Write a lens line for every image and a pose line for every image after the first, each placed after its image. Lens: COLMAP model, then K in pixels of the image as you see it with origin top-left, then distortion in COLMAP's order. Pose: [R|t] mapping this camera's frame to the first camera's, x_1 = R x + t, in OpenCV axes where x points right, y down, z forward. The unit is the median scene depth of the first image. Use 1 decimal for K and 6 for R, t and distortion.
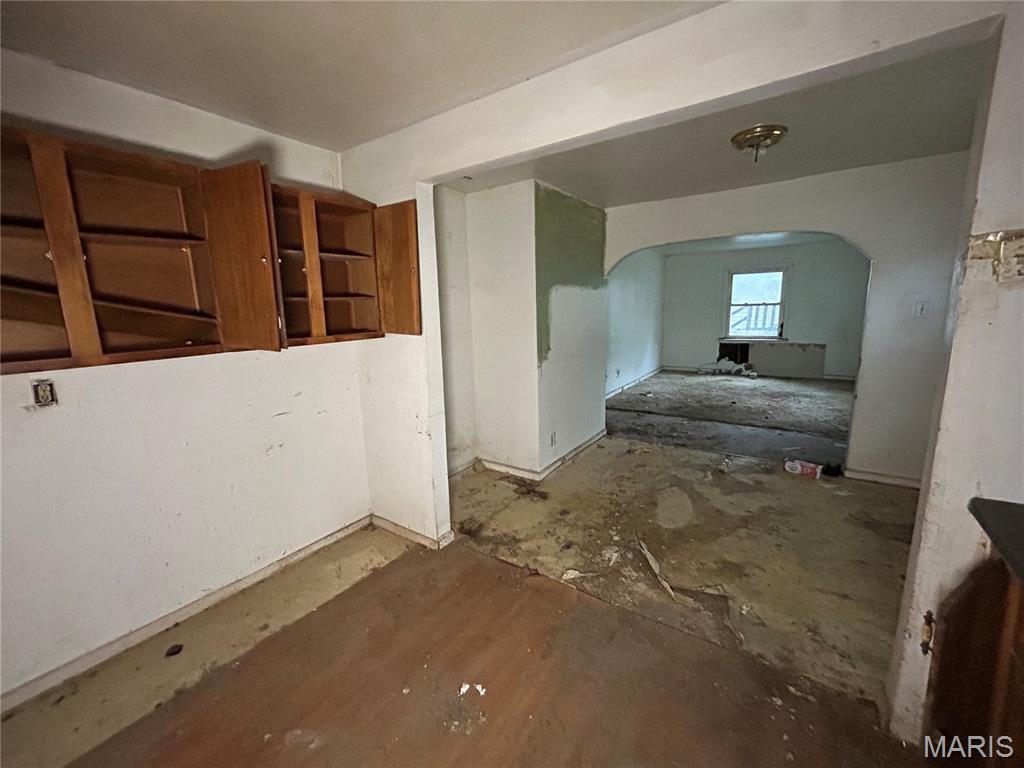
lens RADIAL K [[414.2, 0, 512.2], [0, 414.2, 381.6], [0, 0, 1]] dist [0.000825, -0.000020]
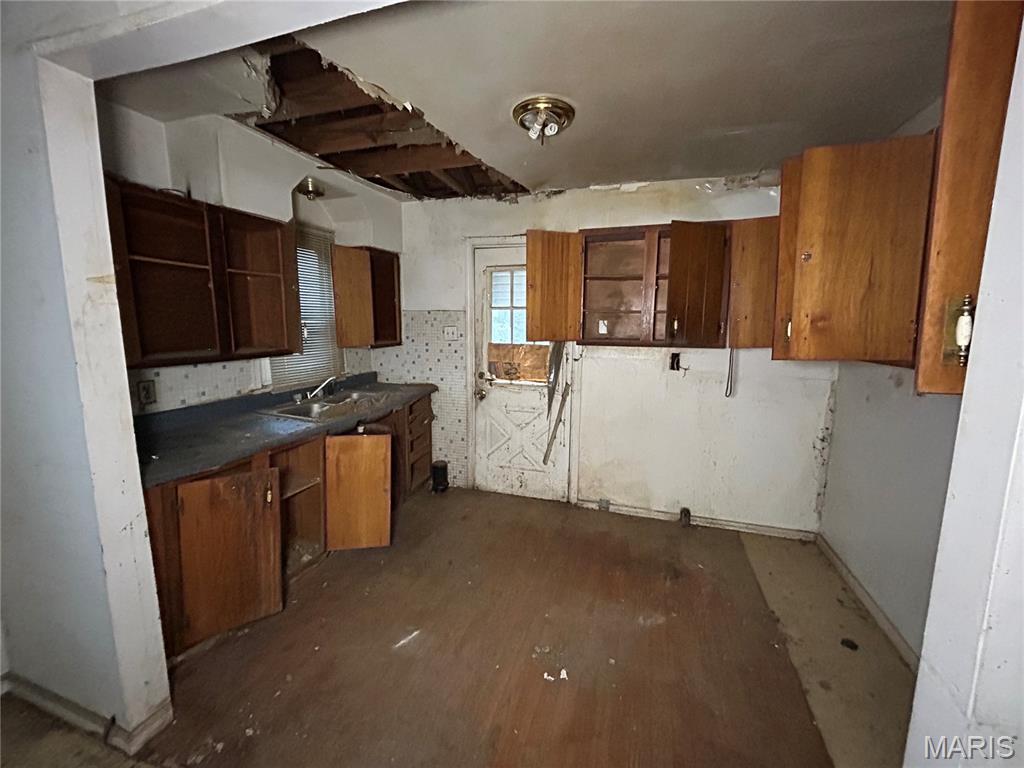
lens RADIAL K [[414.2, 0, 512.2], [0, 414.2, 381.6], [0, 0, 1]] dist [0.000825, -0.000020]
pose [[-0.959974, 0.061869, -0.273170, 0.136227], [-0.029775, 0.947230, 0.319169, -0.162528], [0.278501, 0.314527, -0.907474, 0.900486]]
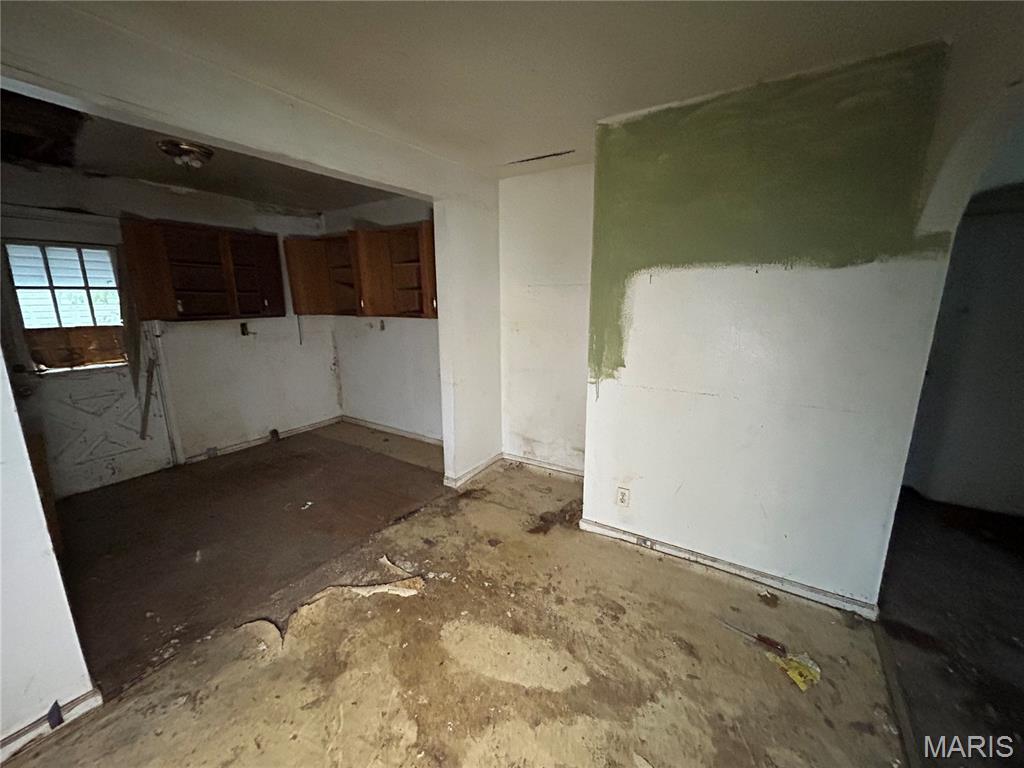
lens RADIAL K [[414.2, 0, 512.2], [0, 414.2, 381.6], [0, 0, 1]] dist [0.000825, -0.000020]
pose [[0.034610, 0.234697, -0.971452, 0.859804], [-0.176058, 0.958265, 0.225238, -0.199062], [0.983771, 0.163237, 0.074486, 0.890653]]
